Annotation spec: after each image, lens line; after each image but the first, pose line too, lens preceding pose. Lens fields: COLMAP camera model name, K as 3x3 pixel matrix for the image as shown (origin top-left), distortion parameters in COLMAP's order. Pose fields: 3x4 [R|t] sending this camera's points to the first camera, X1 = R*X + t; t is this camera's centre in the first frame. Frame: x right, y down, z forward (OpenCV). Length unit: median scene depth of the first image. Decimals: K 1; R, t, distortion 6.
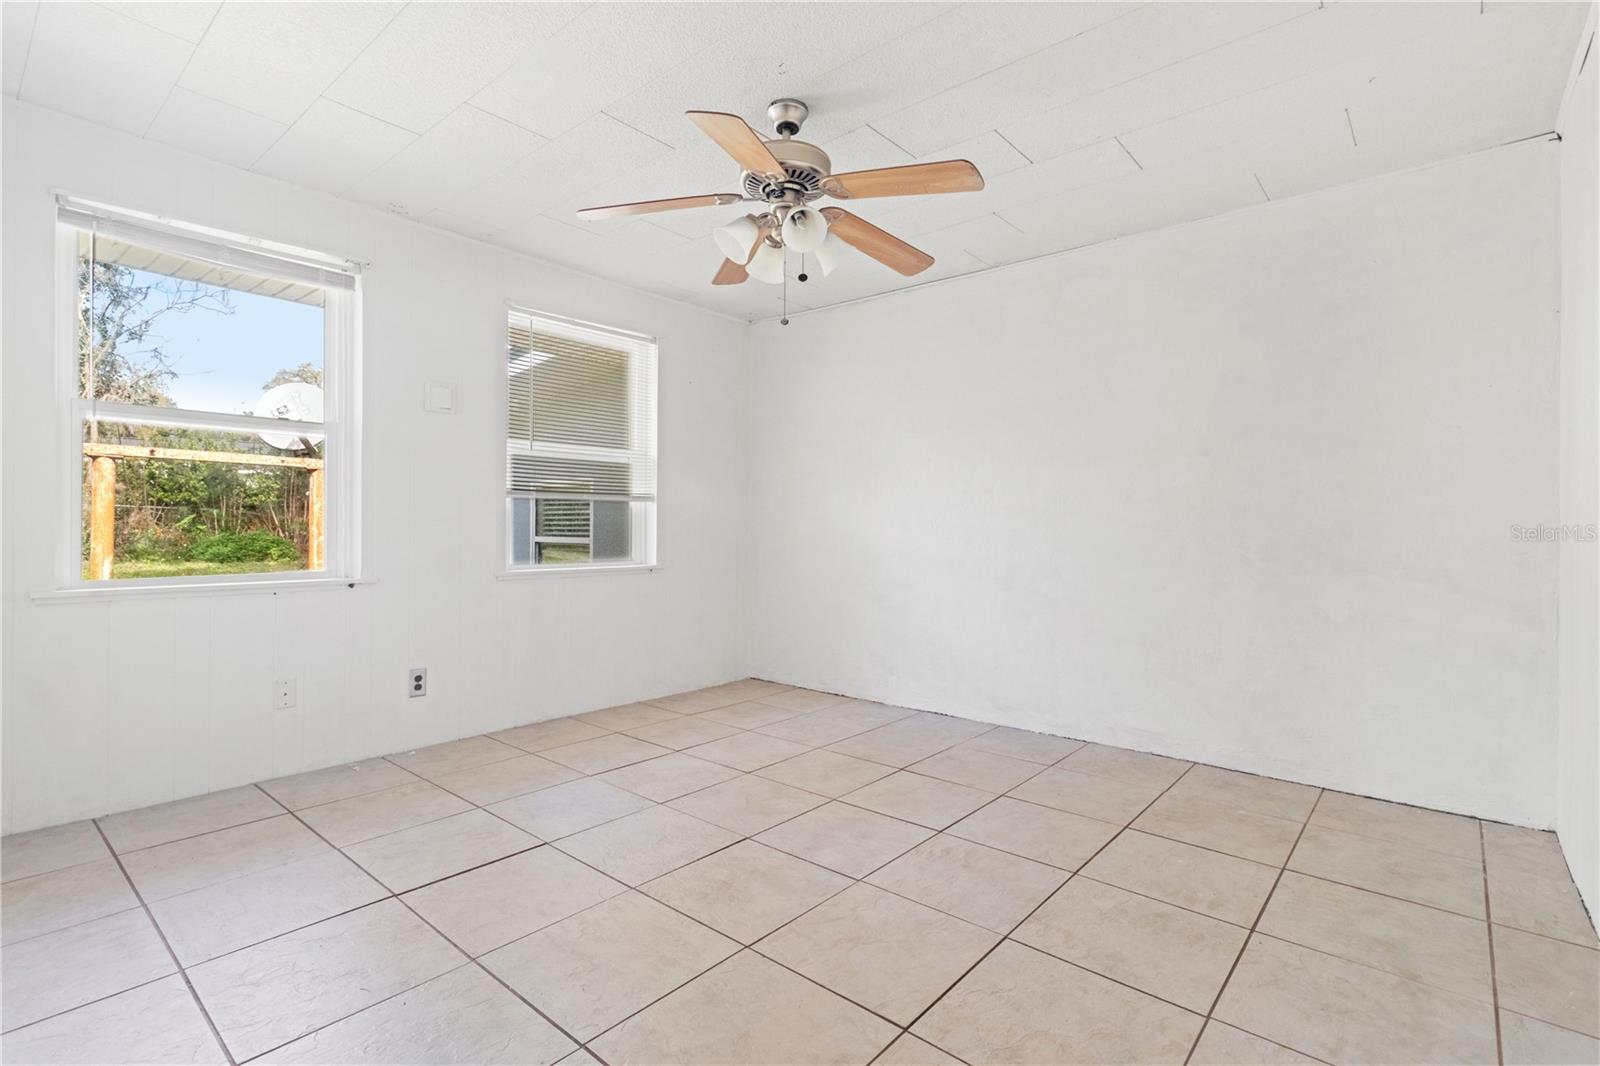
lens RADIAL K [[758.9, 0, 801.8], [0, 758.9, 528.5], [0, 0, 1]] dist [0.001734, 0.001248]
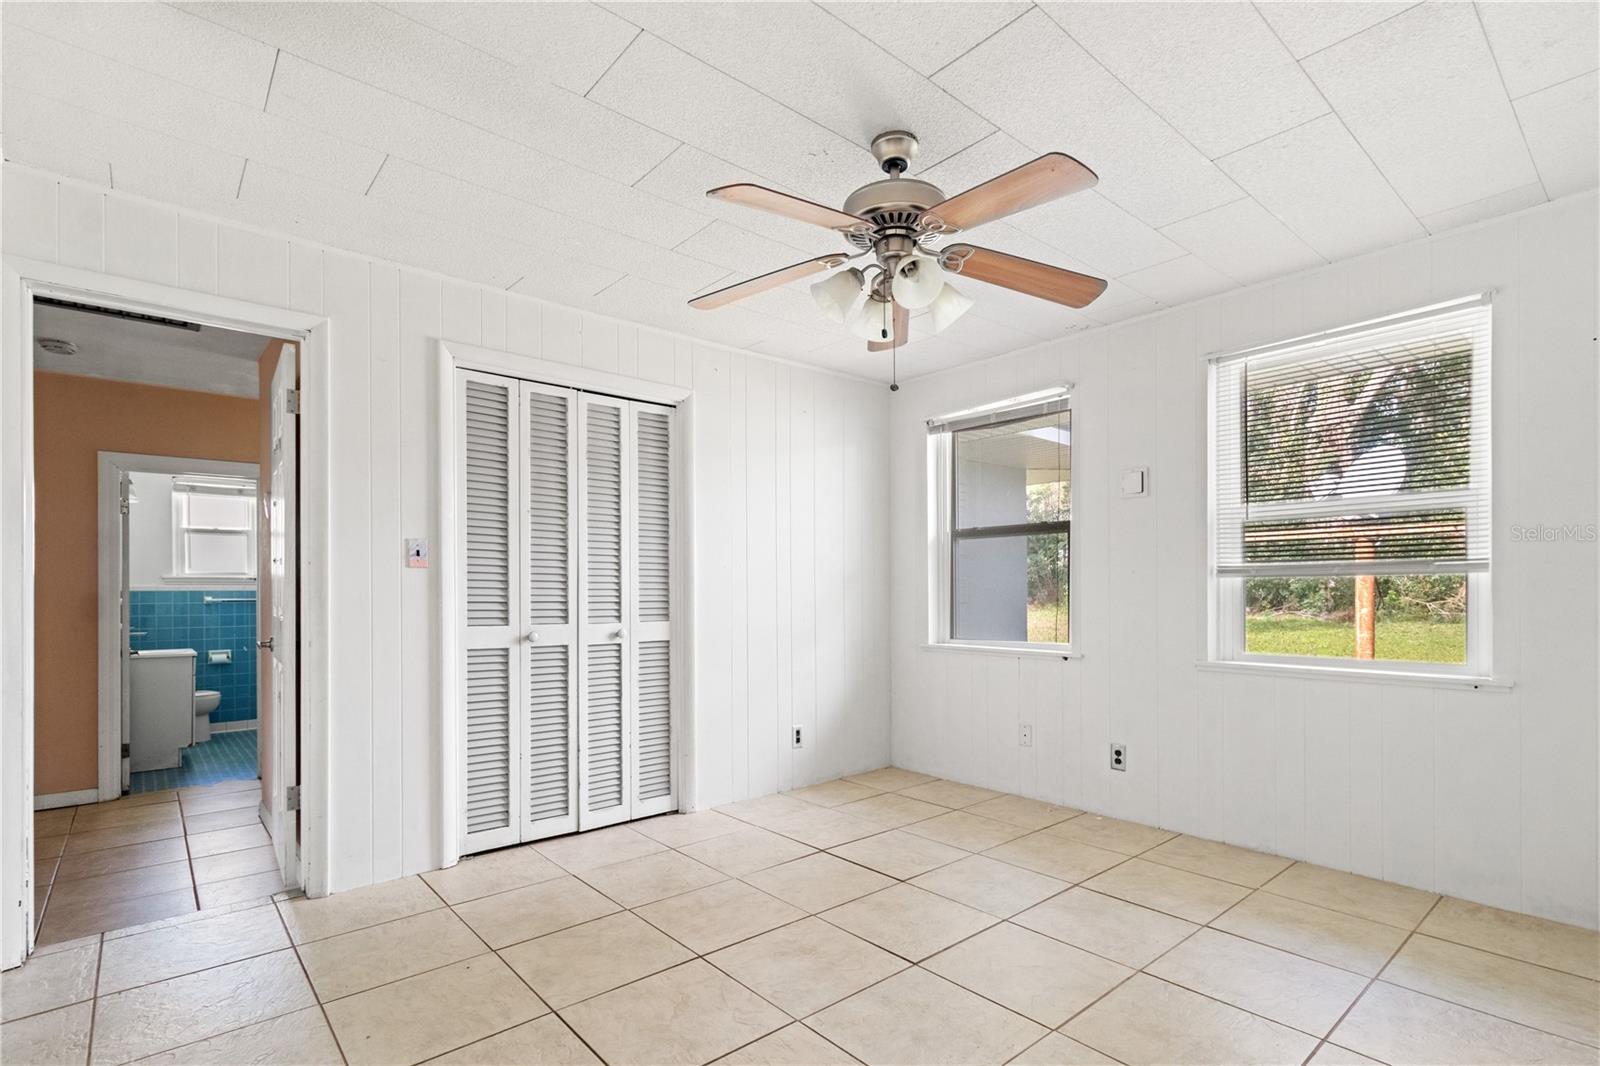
lens RADIAL K [[758.9, 0, 802.2], [0, 758.9, 593.2], [0, 0, 1]] dist [0.001734, 0.001248]
pose [[-0.152750, -0.003885, -0.988257, 0.649487], [0.001557, 0.999990, -0.004172, -0.022670], [0.988264, -0.002176, -0.152742, 0.775368]]
